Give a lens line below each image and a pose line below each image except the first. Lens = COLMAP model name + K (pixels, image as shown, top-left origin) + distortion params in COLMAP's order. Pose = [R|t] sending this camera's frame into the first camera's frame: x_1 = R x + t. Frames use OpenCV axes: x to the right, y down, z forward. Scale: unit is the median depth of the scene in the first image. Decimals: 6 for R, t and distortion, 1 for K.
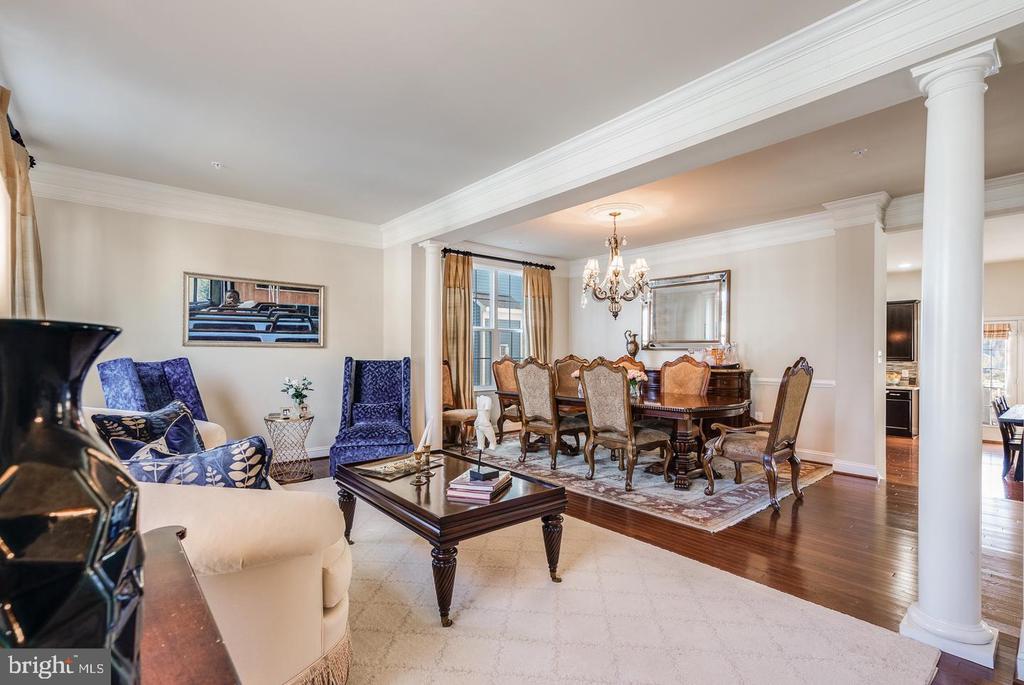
lens RADIAL K [[472.9, 0, 513.5], [0, 472.9, 353.7], [0, 0, 1]] dist [0.012718, 0.000185]
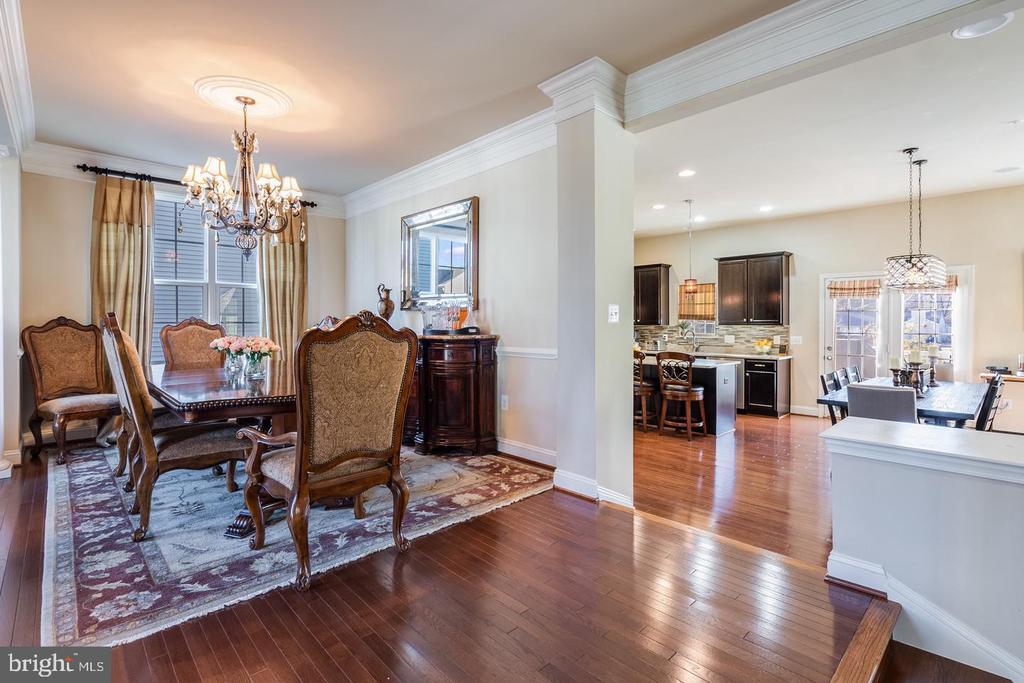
lens RADIAL K [[480.5, 0, 513.5], [0, 480.5, 325.3], [0, 0, 1]] dist [-0.009051, -0.000256]
pose [[0.998784, -0.004037, 0.049136, 0.499933], [0.003791, 0.999980, 0.005101, 0.015085], [-0.049155, -0.004909, 0.998779, 0.284286]]
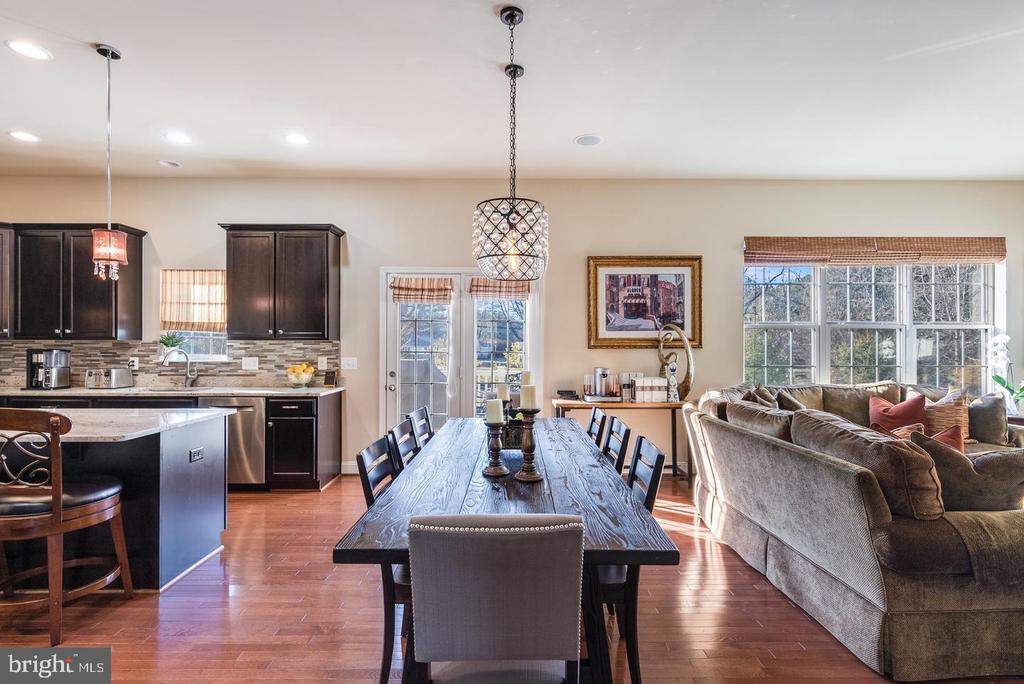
lens RADIAL K [[472.5, 0, 512.0], [0, 472.5, 342.0], [0, 0, 1]] dist [0.000497, 0.000054]
pose [[0.653139, 0.002220, 0.757235, 0.873467], [-0.001546, 0.999998, -0.001598, 0.027513], [-0.757237, -0.000127, 0.653141, 0.761677]]
